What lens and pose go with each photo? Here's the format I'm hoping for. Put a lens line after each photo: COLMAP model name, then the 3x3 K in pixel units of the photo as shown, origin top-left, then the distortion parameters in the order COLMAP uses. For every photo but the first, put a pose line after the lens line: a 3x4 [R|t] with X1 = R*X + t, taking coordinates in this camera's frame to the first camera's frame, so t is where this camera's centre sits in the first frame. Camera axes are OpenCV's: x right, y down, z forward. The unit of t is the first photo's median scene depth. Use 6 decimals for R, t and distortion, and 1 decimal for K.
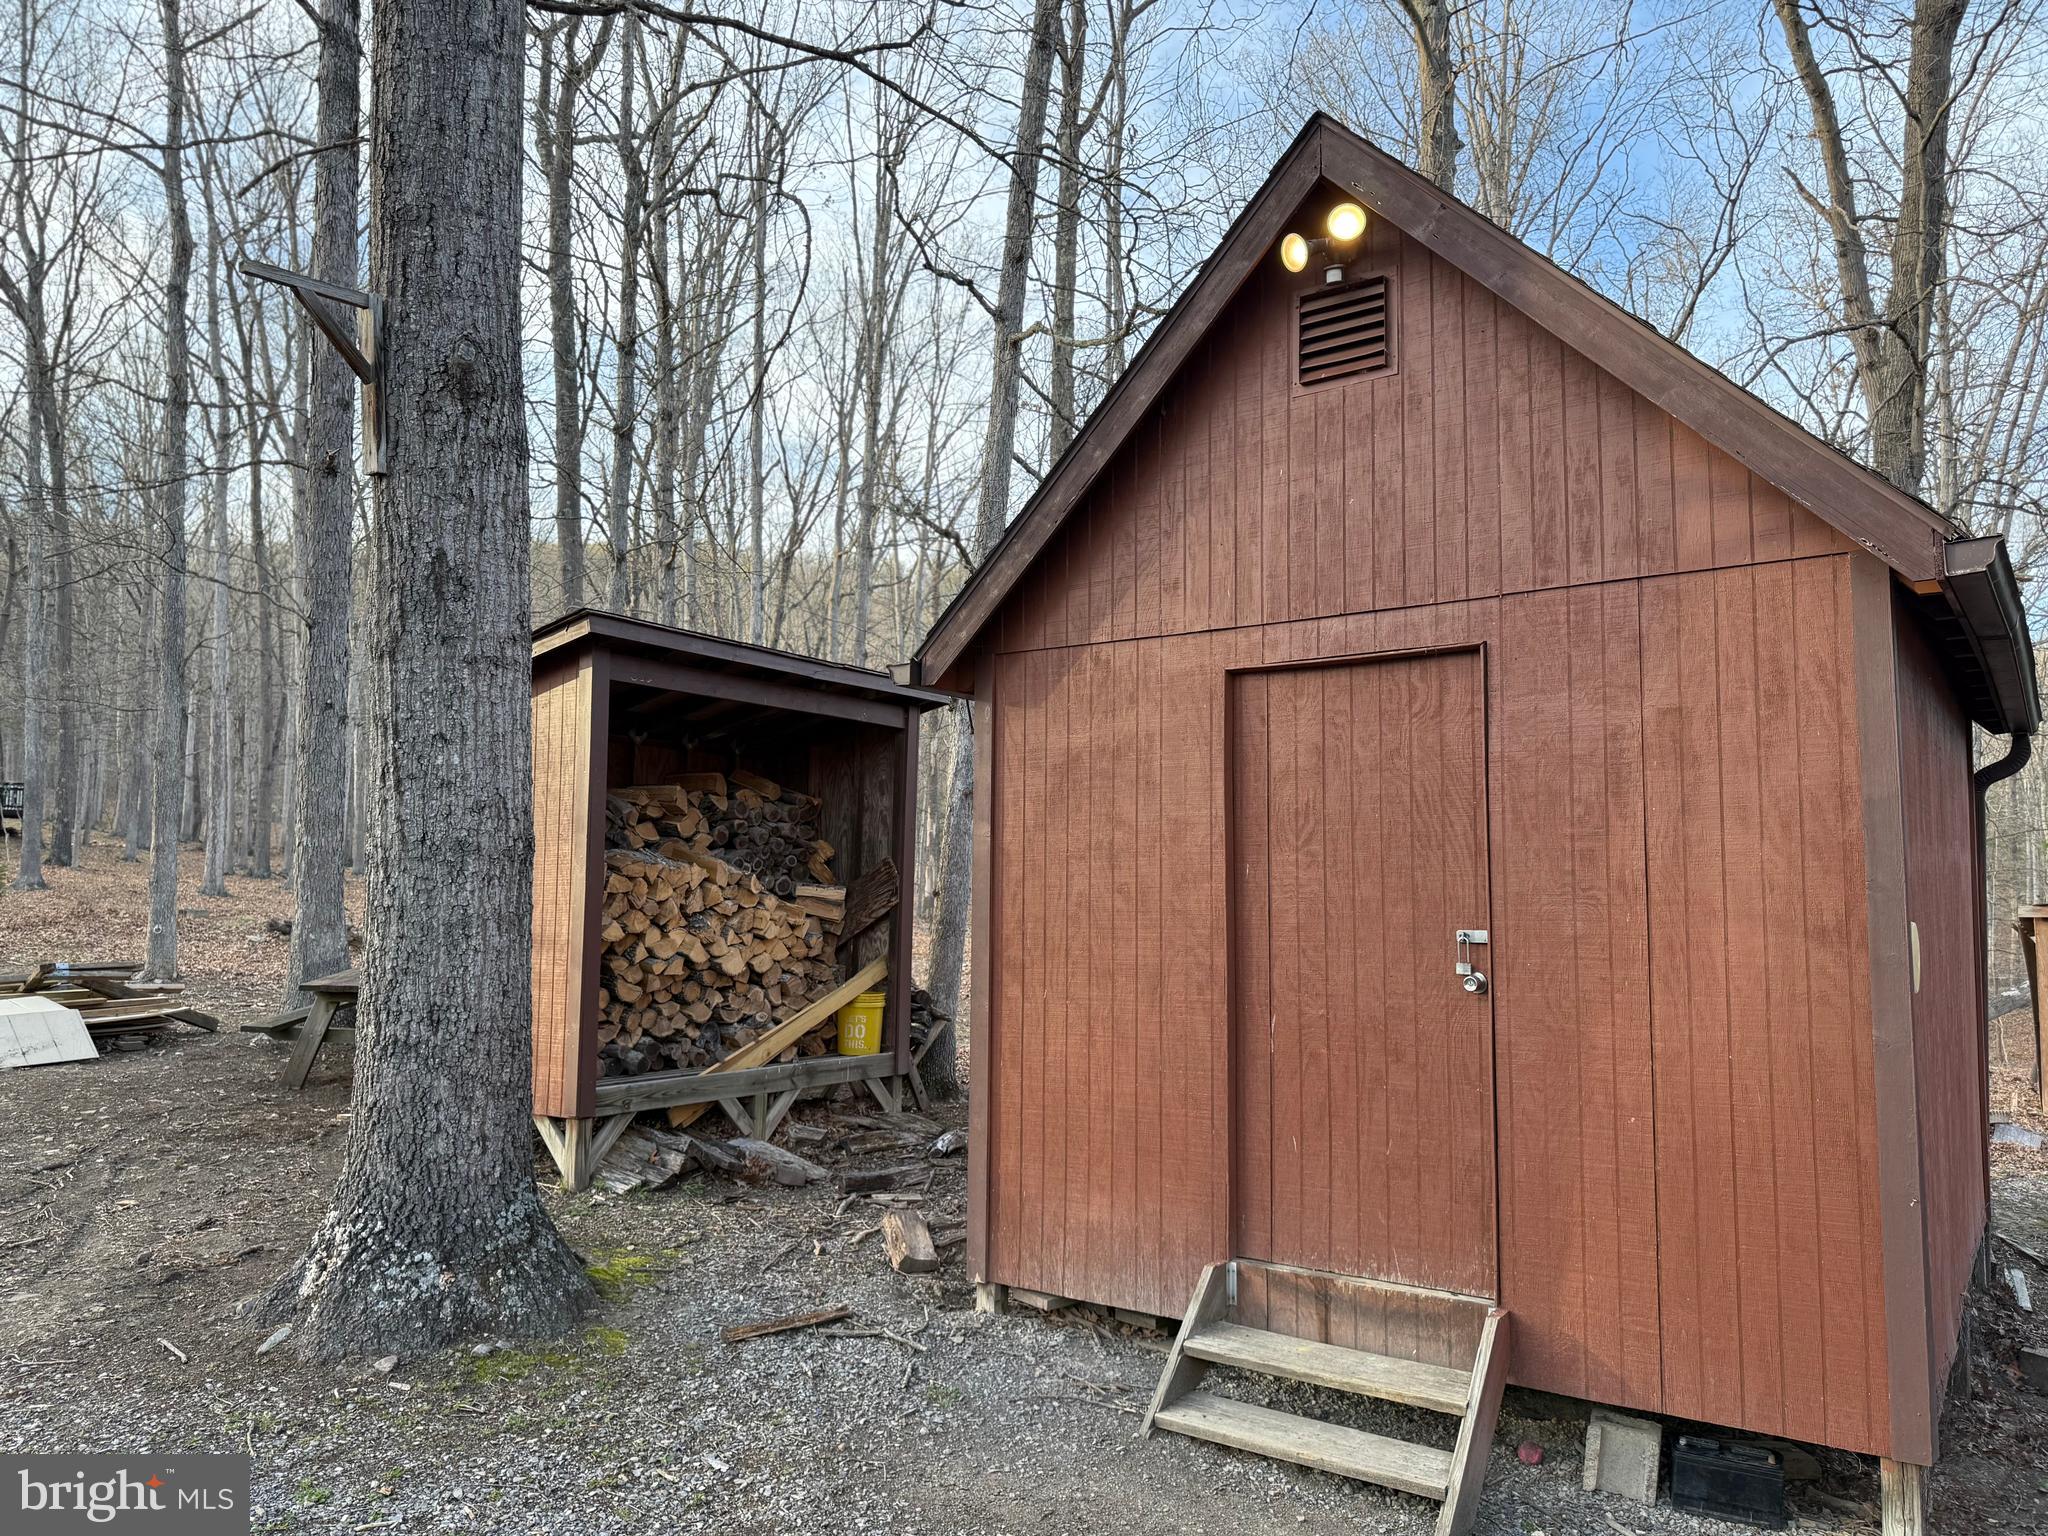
lens RADIAL K [[1431.5, 0, 1024.0], [0, 1431.5, 768.0], [0, 0, 1]] dist [0.177503, -0.312851]
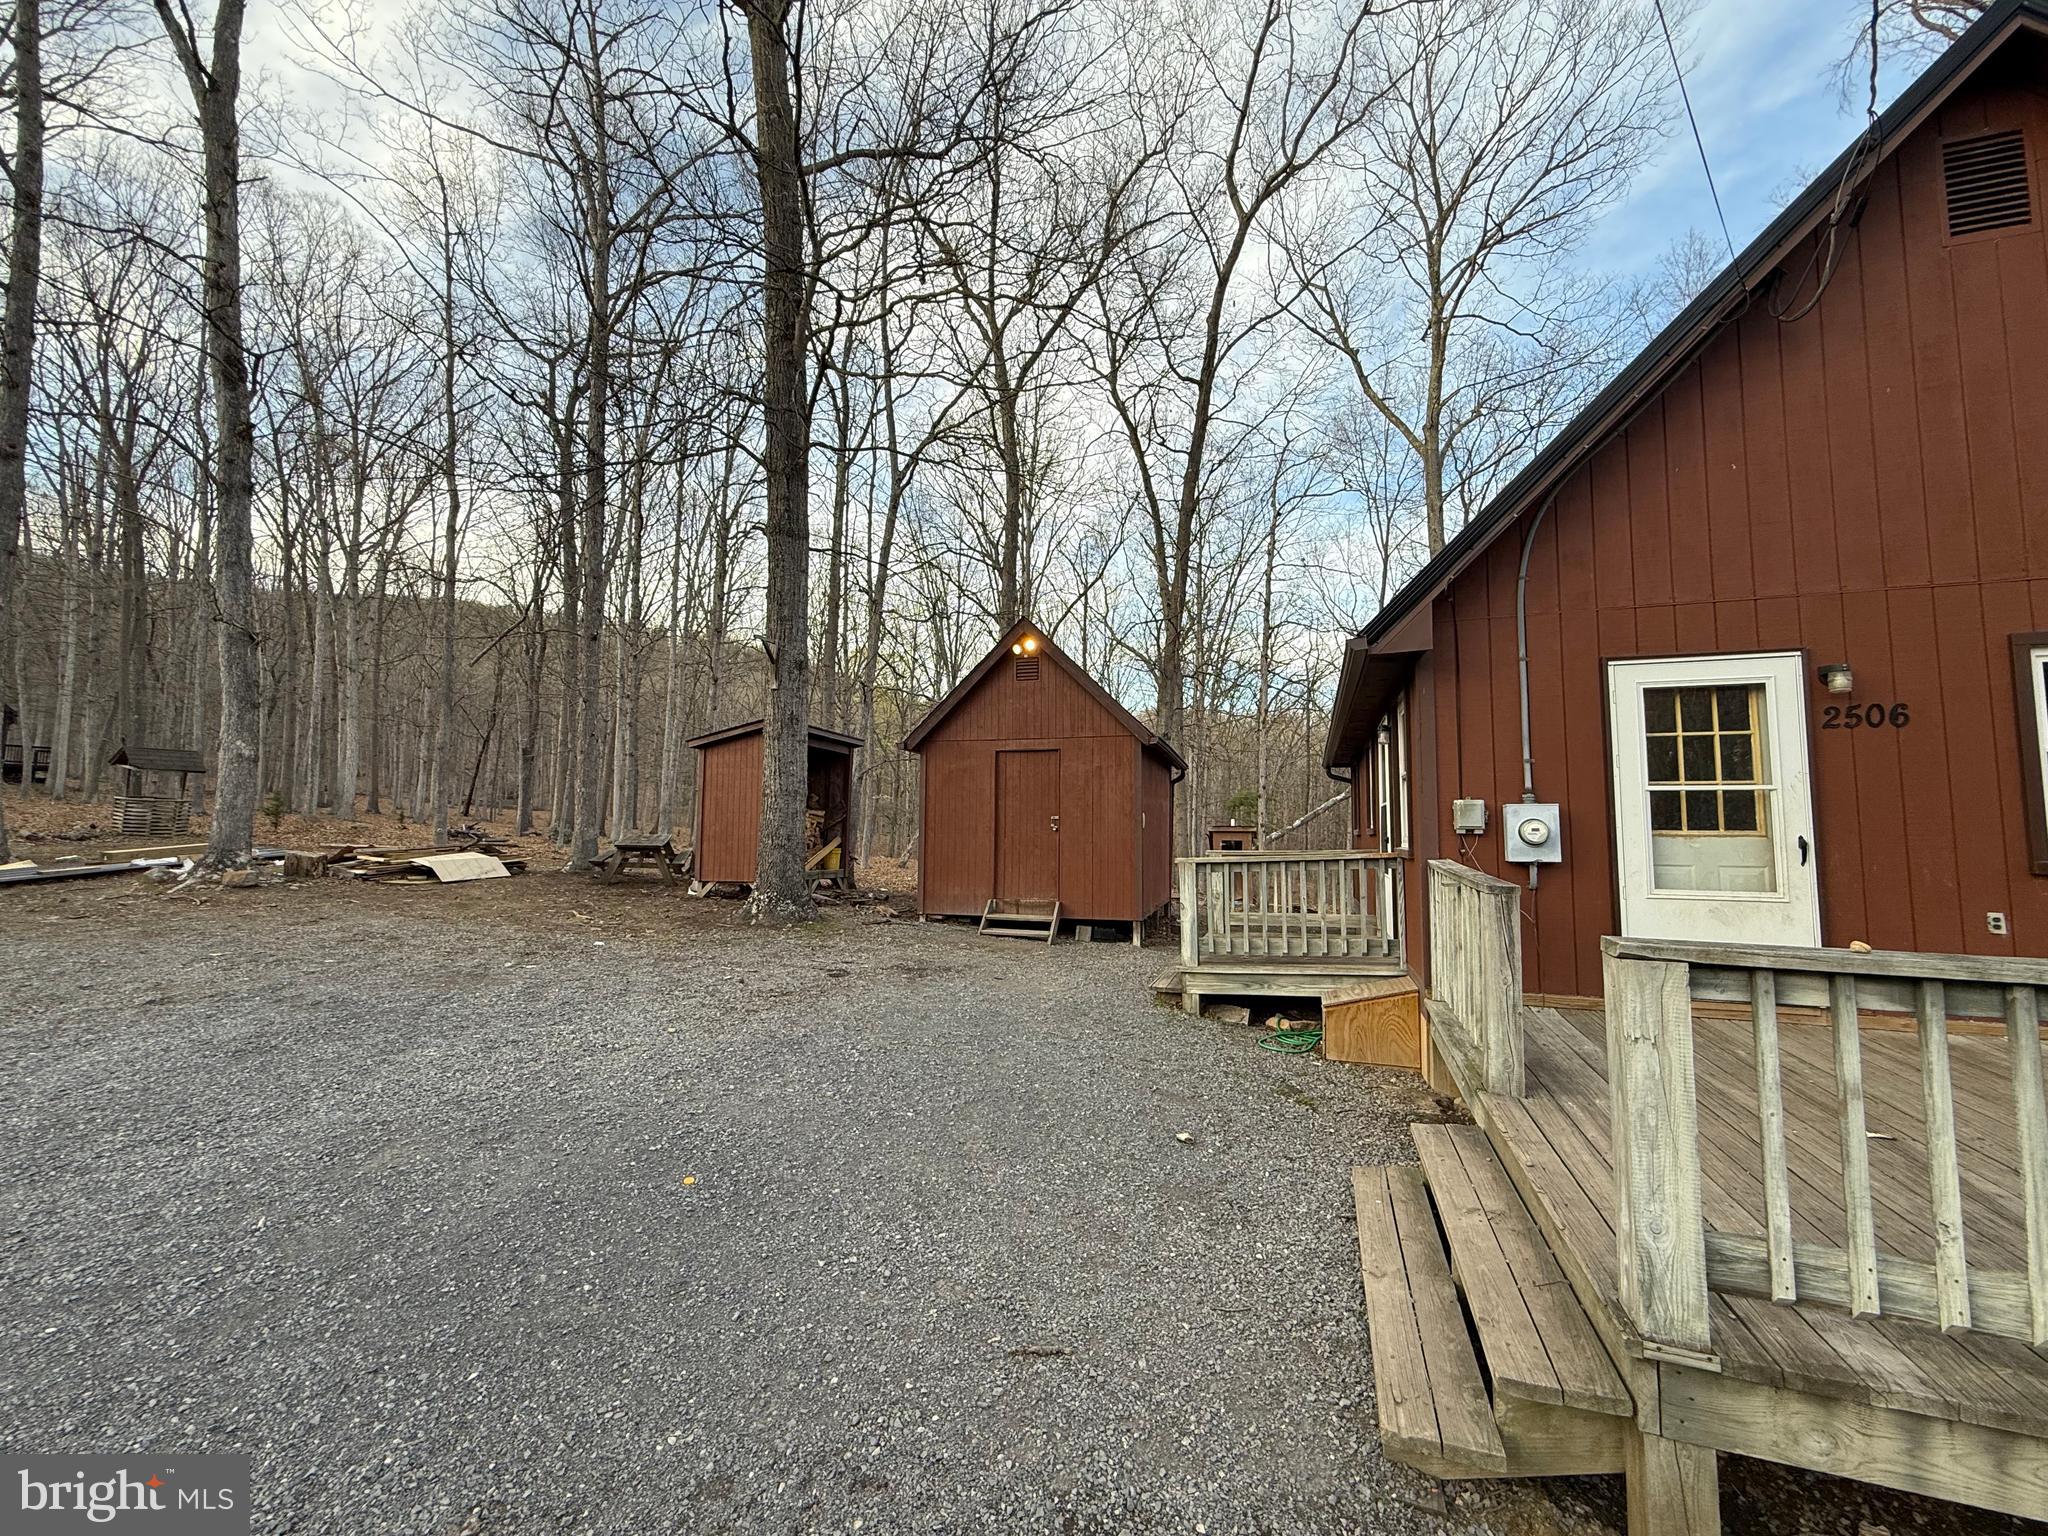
lens RADIAL K [[816.8, 0, 1017.7], [0, 816.8, 765.0], [0, 0, 1]] dist [0.000519, 0.000131]
pose [[0.944505, 0.028594, 0.327250, -0.319048], [-0.030642, 0.999530, 0.001102, -0.020719], [-0.327064, -0.011069, 0.944937, -0.670793]]
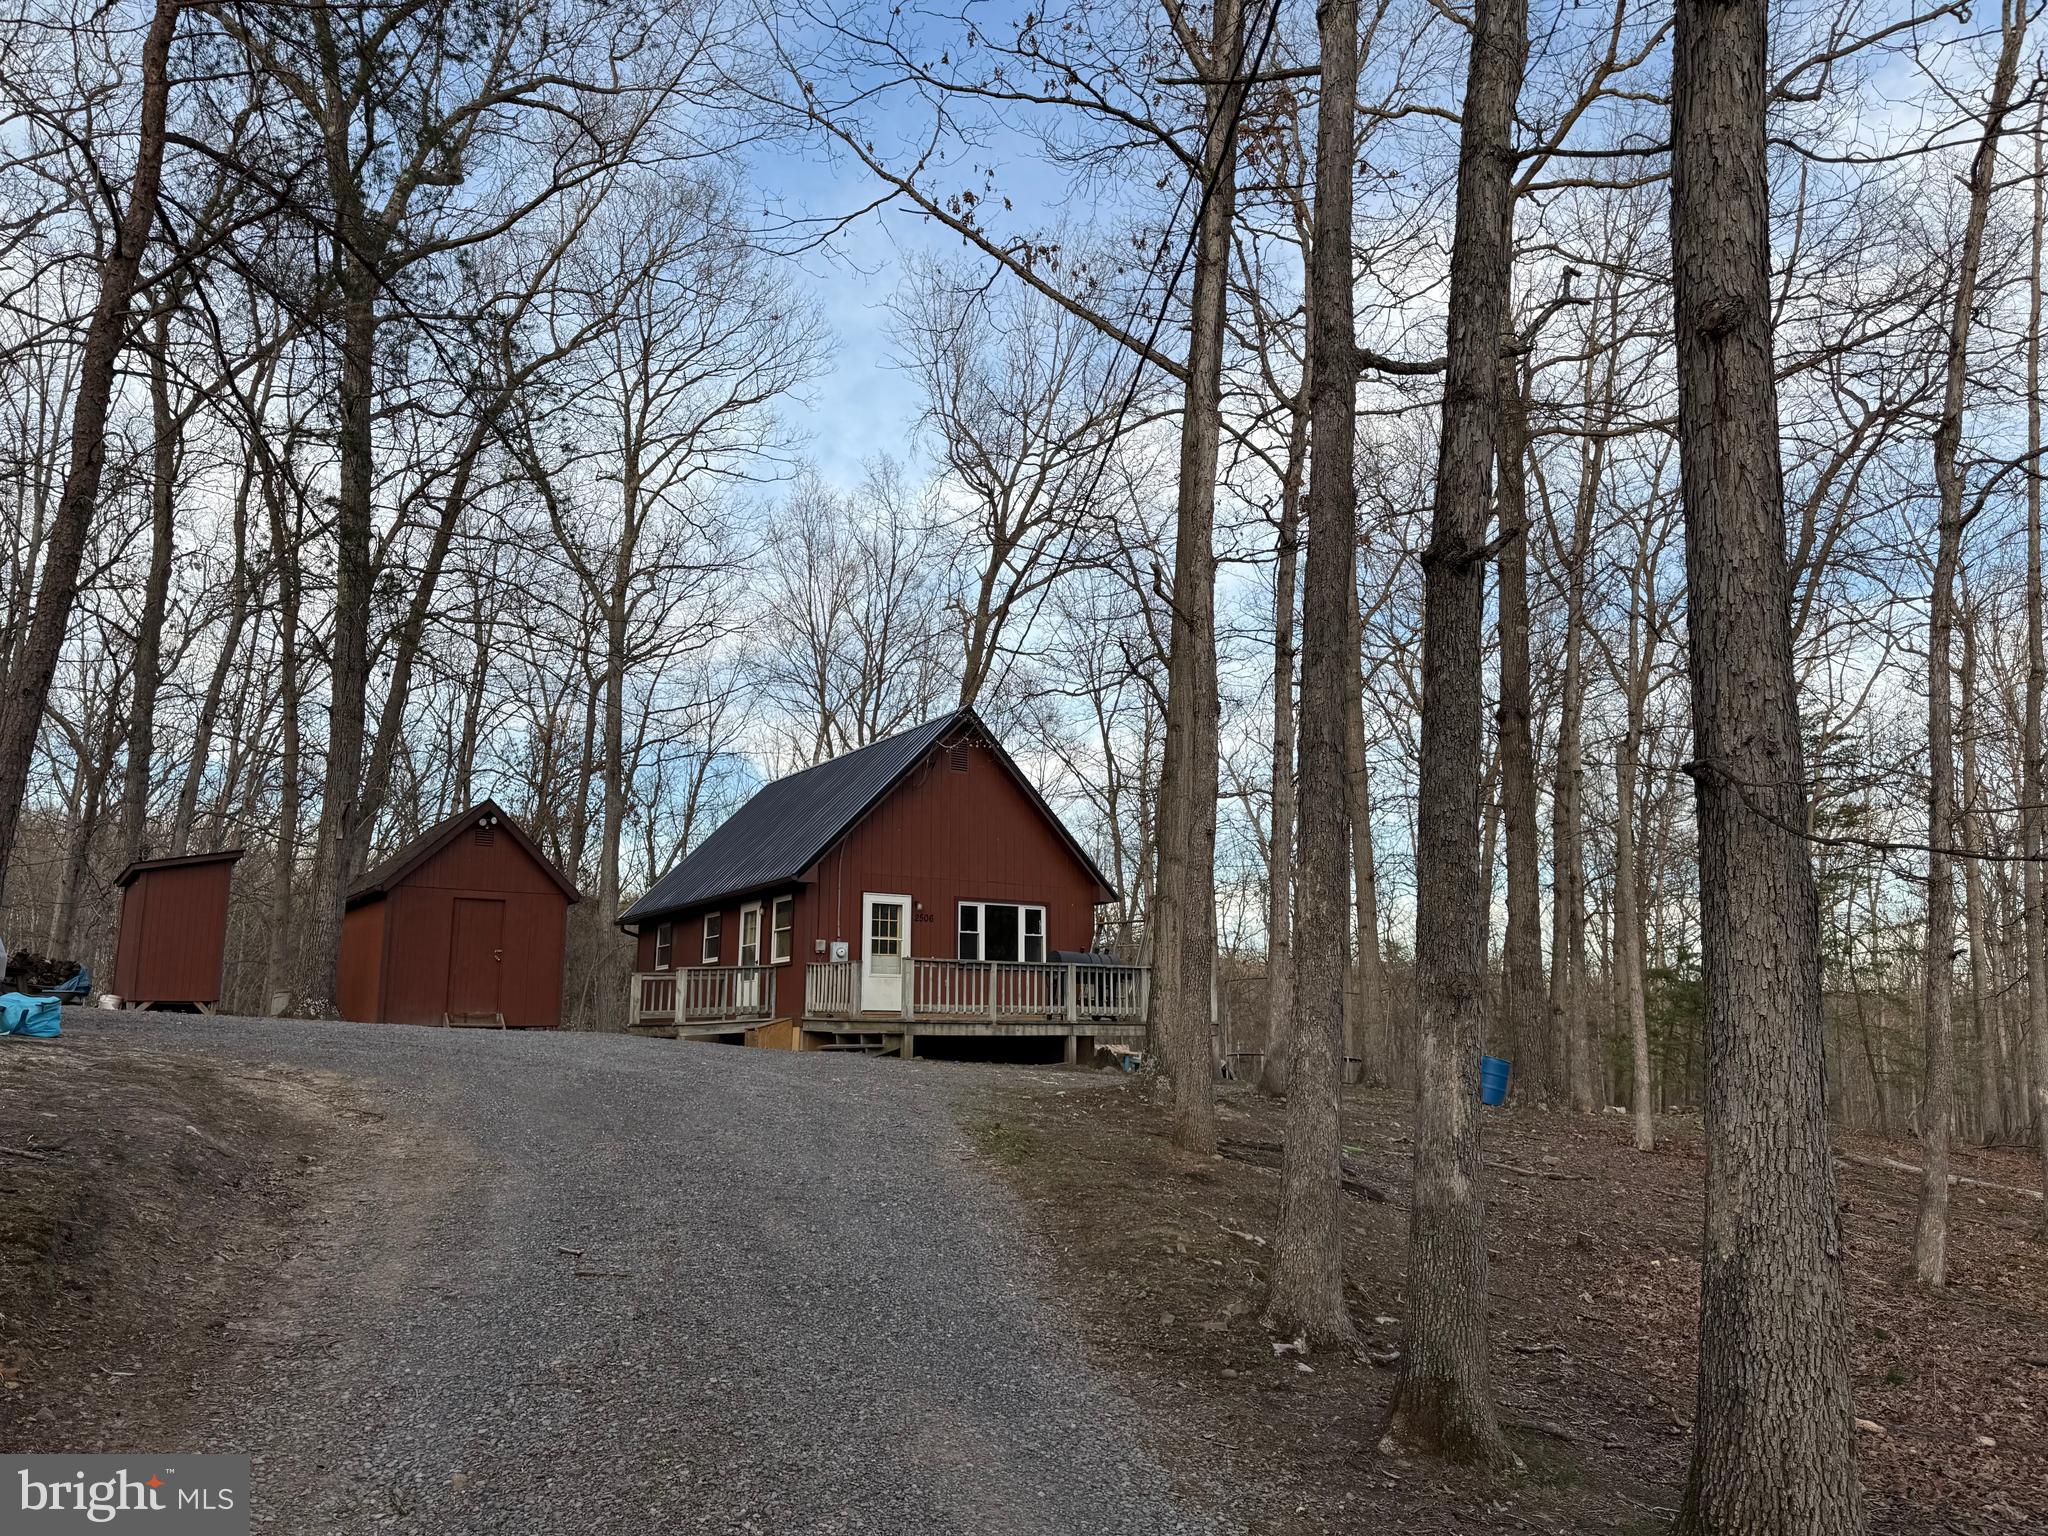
lens RADIAL K [[1431.5, 0, 1024.0], [0, 1431.5, 768.0], [0, 0, 1]] dist [0.177503, -0.312851]
pose [[0.307829, 0.174861, 0.935235, -2.502615], [-0.078283, 0.984288, -0.158266, 0.084896], [-0.948216, -0.024494, 0.316681, -1.519481]]
